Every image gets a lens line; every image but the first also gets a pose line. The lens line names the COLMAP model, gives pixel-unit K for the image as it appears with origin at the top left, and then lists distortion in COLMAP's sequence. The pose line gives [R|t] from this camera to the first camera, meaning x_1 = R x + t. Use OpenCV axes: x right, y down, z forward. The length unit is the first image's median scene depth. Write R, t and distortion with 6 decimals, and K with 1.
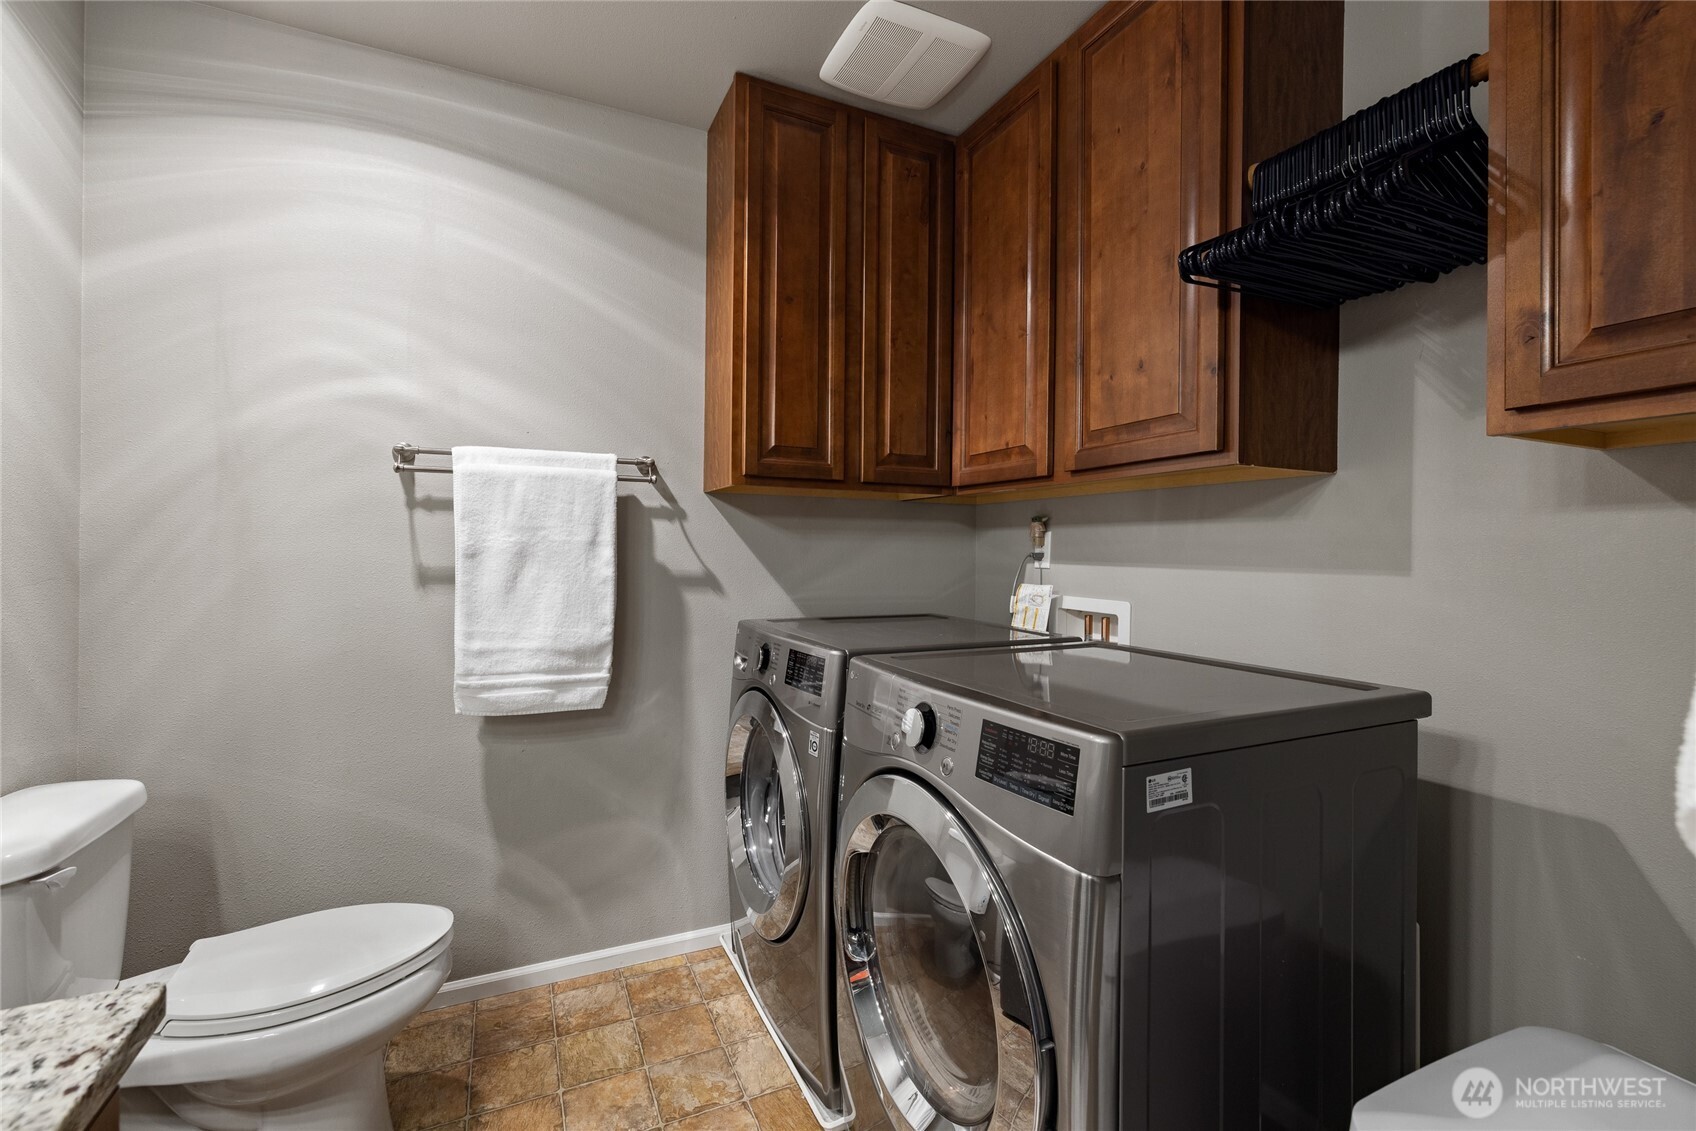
lens RADIAL K [[723.0, 0, 826.5], [0, 723.0, 553.7], [0, 0, 1]] dist [0.003370, -0.000203]
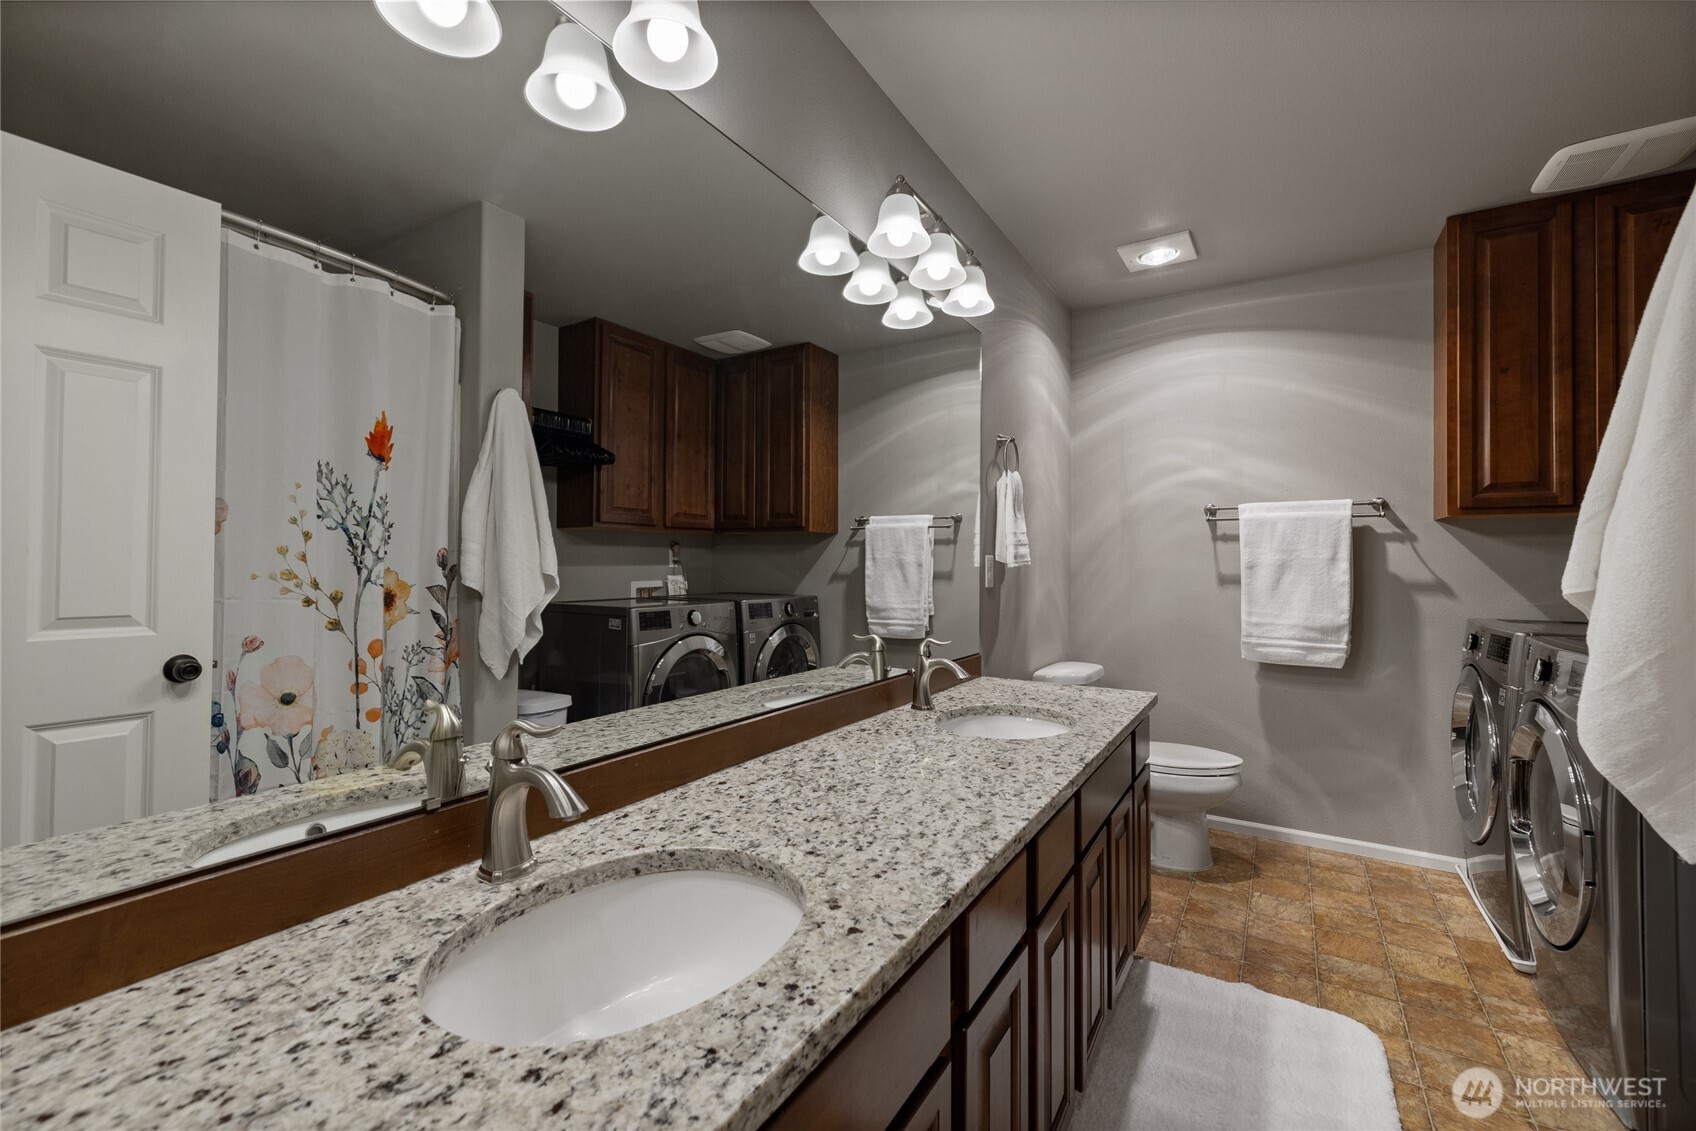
lens RADIAL K [[723.0, 0, 826.5], [0, 723.0, 553.7], [0, 0, 1]] dist [0.003370, -0.000203]
pose [[0.556078, -0.018746, -0.830919, 0.355757], [-0.006398, 0.999619, -0.026833, 0.021444], [0.831106, 0.020237, 0.555746, -0.746398]]
